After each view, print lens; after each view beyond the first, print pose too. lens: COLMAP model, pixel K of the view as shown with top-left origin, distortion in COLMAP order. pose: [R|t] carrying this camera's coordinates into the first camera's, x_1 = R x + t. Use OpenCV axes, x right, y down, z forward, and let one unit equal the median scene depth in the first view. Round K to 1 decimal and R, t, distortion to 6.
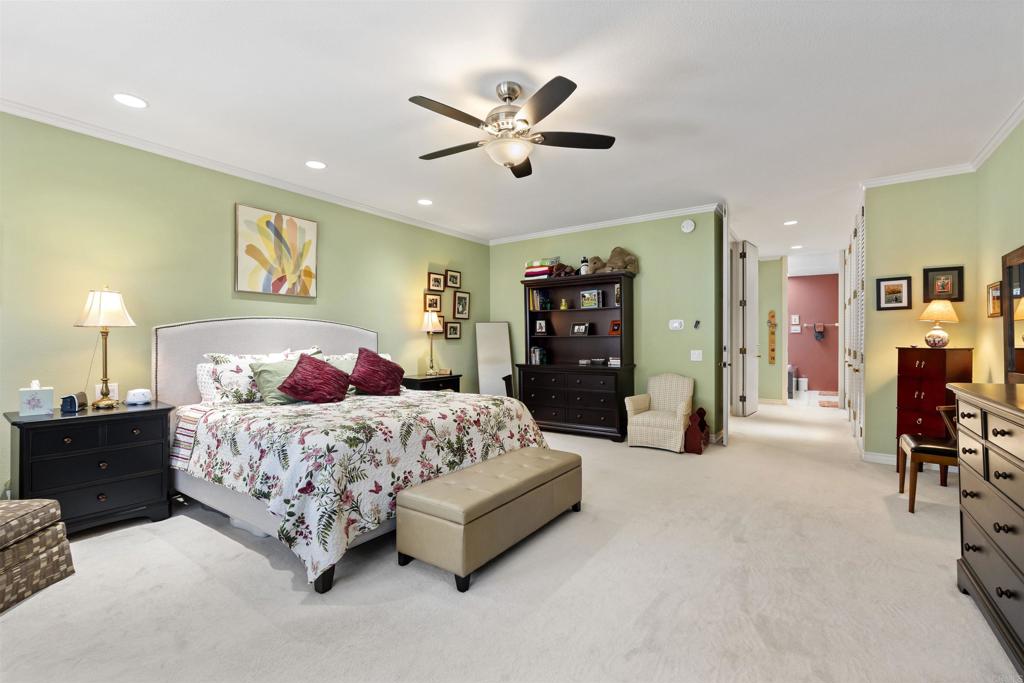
lens RADIAL K [[451.5, 0, 514.0], [0, 451.5, 341.7], [0, 0, 1]] dist [-0.005035, -0.000457]
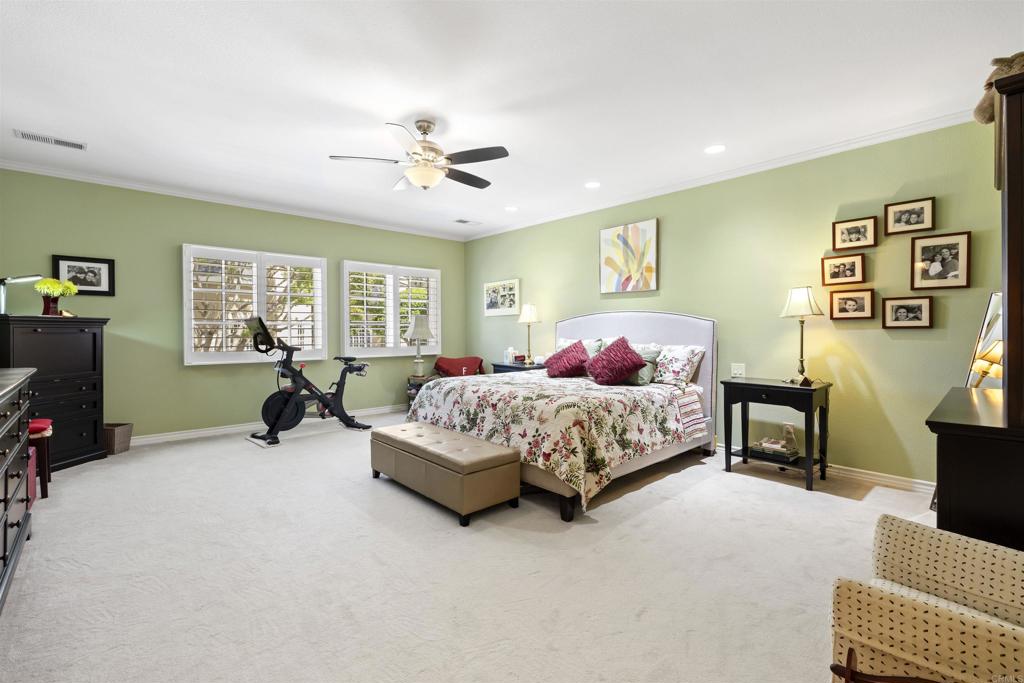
lens RADIAL K [[451.5, 0, 514.0], [0, 451.5, 341.7], [0, 0, 1]] dist [-0.005035, -0.000457]
pose [[-0.224312, 0.030056, -0.974054, 0.711832], [-0.003127, 0.999497, 0.031562, -0.007952], [0.974512, 0.010126, -0.224105, 0.951693]]
